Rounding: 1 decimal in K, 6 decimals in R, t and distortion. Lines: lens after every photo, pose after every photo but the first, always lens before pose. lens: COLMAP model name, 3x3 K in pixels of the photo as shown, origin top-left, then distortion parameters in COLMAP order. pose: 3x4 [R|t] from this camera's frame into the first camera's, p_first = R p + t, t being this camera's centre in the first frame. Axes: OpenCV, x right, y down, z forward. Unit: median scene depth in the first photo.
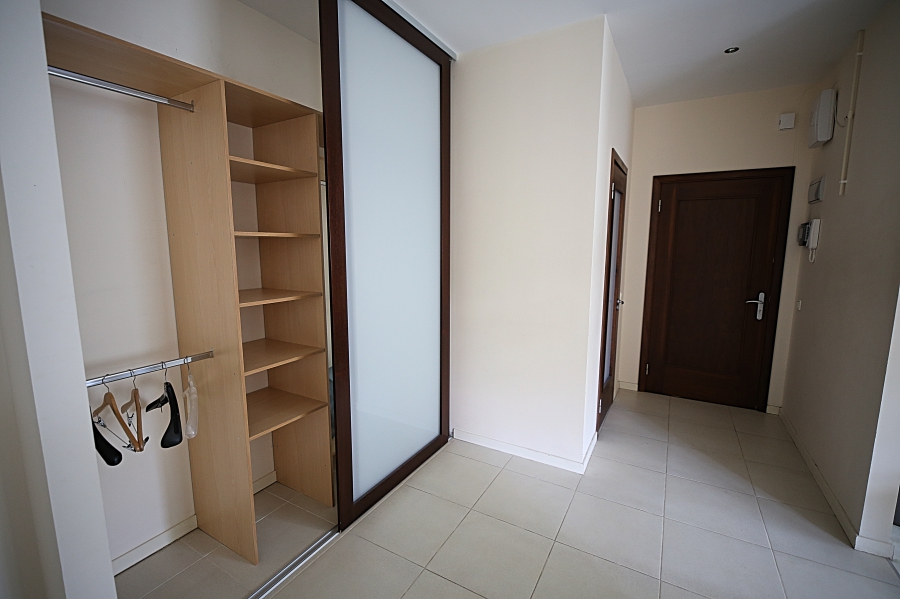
lens RADIAL K [[393.9, 0, 449.7], [0, 393.9, 296.3], [0, 0, 1]] dist [-0.004313, -0.001790]
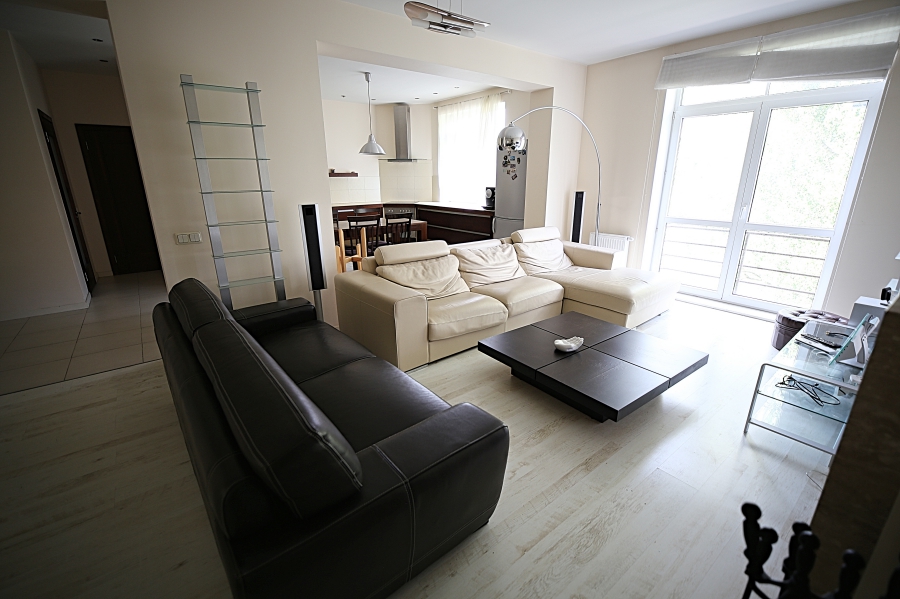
lens RADIAL K [[393.9, 0, 449.3], [0, 393.9, 298.7], [0, 0, 1]] dist [-0.004313, -0.001790]
pose [[0.390768, -0.282458, 0.876081, -0.437933], [0.126277, 0.959207, 0.252934, 0.139850], [-0.911787, 0.011790, 0.410495, -0.952923]]
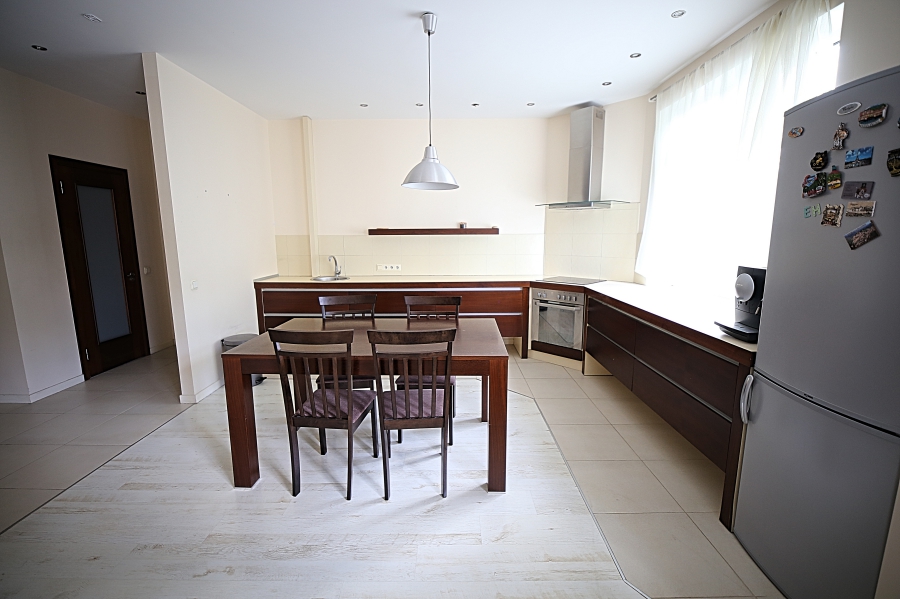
lens RADIAL K [[393.9, 0, 451.1], [0, 393.9, 295.7], [0, 0, 1]] dist [-0.004313, -0.001790]
pose [[0.871924, -0.085223, 0.482167, 0.767340], [0.073275, 0.996358, 0.043600, 0.113431], [-0.484126, -0.002685, 0.874994, -0.657808]]
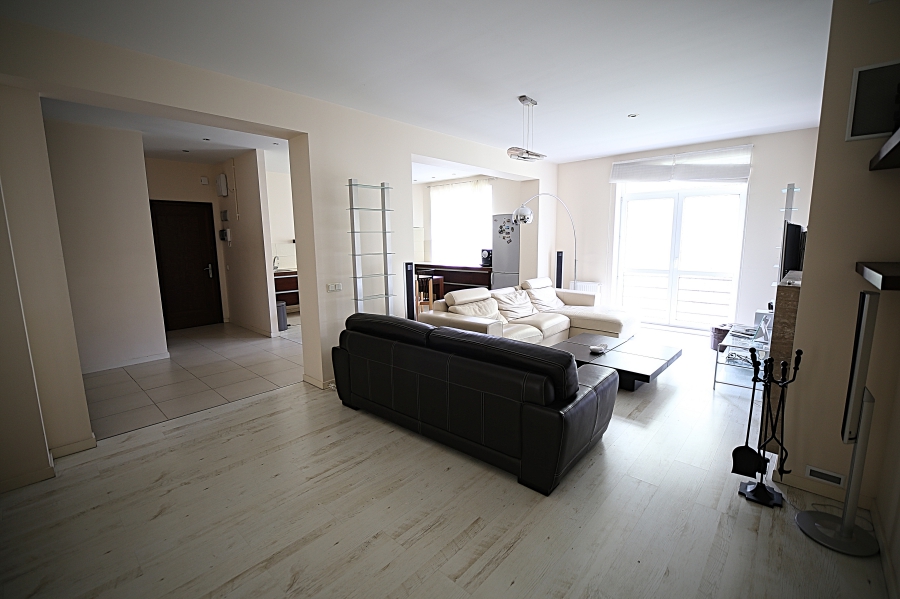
lens RADIAL K [[393.9, 0, 448.2], [0, 393.9, 299.4], [0, 0, 1]] dist [-0.004313, -0.001790]
pose [[0.225617, -0.158444, 0.961245, -0.952150], [0.141326, 0.981572, 0.128623, 0.088082], [-0.963911, 0.106829, 0.243851, -0.691429]]
